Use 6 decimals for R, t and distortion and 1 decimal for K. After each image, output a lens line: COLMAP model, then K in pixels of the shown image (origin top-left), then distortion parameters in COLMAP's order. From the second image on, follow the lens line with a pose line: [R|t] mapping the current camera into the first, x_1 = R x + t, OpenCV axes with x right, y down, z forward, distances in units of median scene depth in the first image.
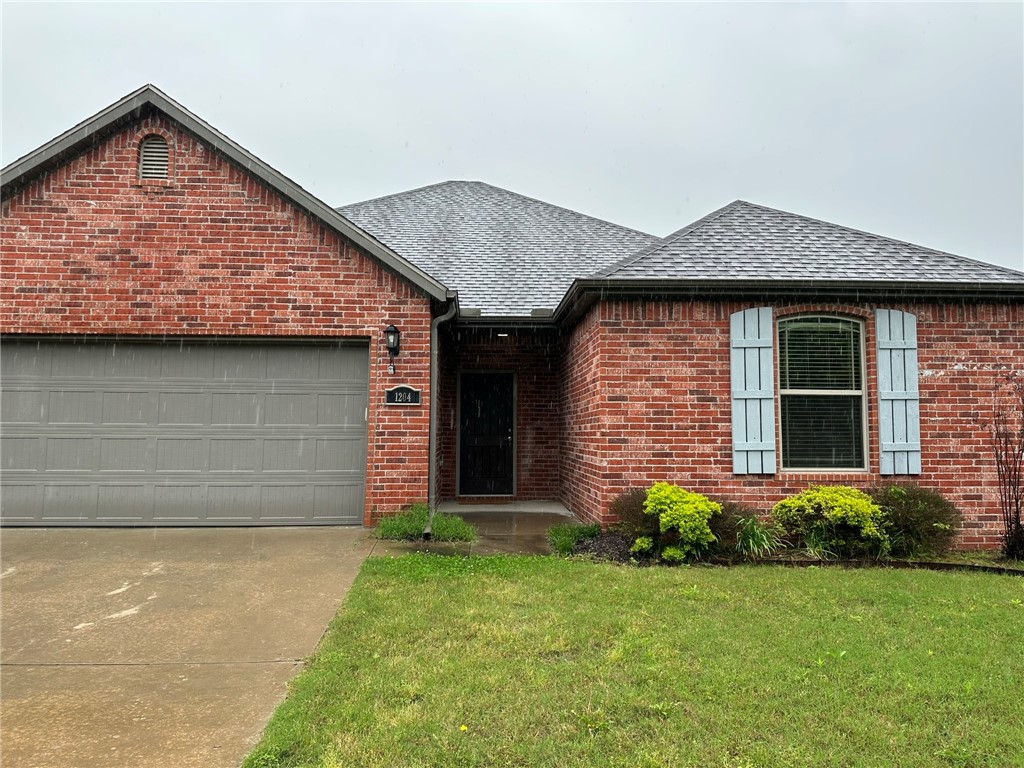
lens RADIAL K [[713.4, 0, 516.8], [0, 713.4, 374.6], [0, 0, 1]] dist [0.101777, -0.132092]
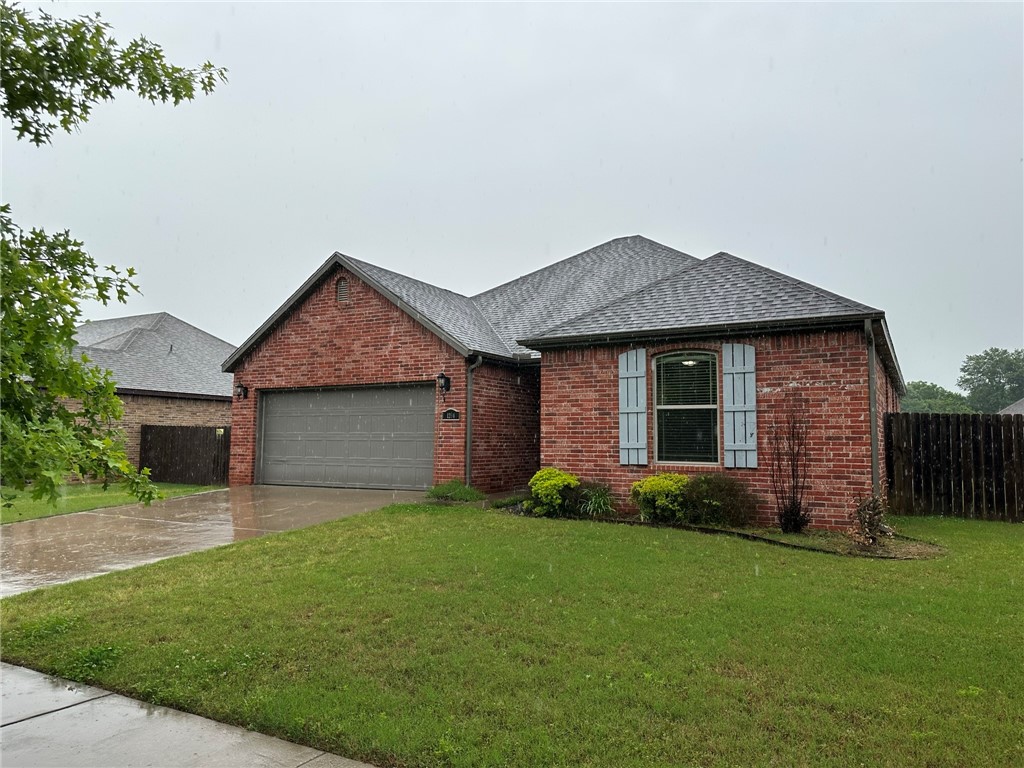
lens RADIAL K [[713.4, 0, 516.8], [0, 713.4, 374.6], [0, 0, 1]] dist [0.101777, -0.132092]
pose [[0.842623, -0.048802, -0.536288, 0.887380], [0.041801, 0.998808, -0.025214, -0.016201], [0.536879, -0.001171, 0.843659, -0.329882]]
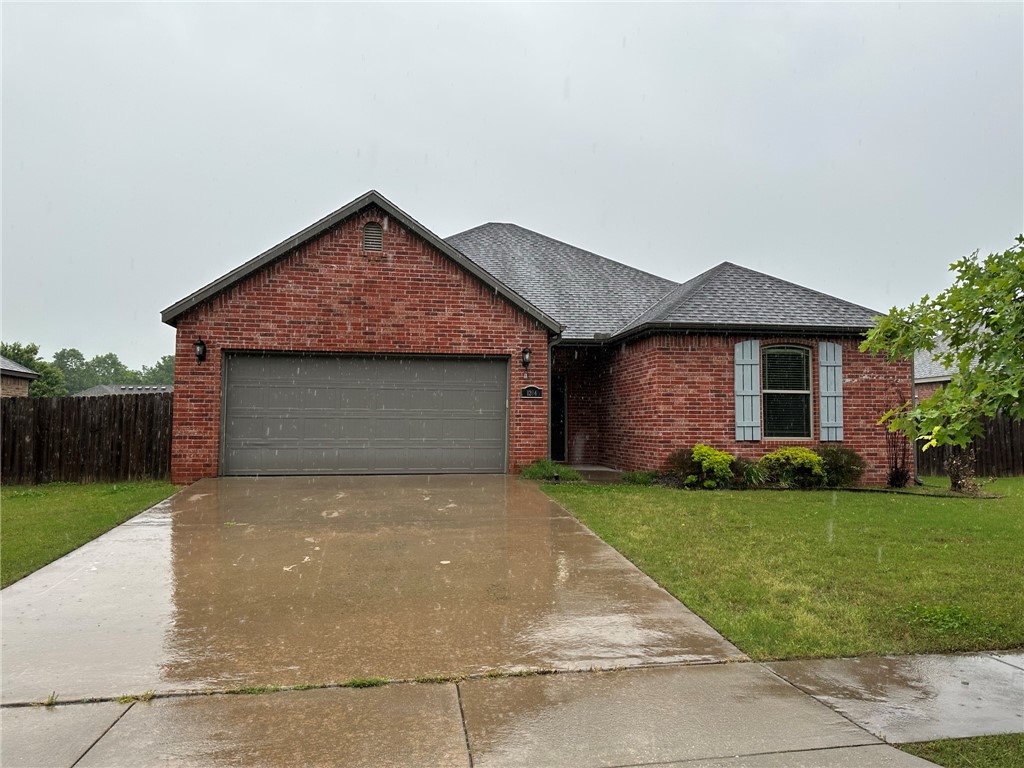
lens RADIAL K [[713.4, 0, 516.8], [0, 713.4, 374.6], [0, 0, 1]] dist [0.101777, -0.132092]
pose [[0.994919, 0.008510, 0.100320, -0.359094], [-0.009504, 0.999910, 0.009440, -0.024324], [-0.100231, -0.010345, 0.994910, -0.580868]]
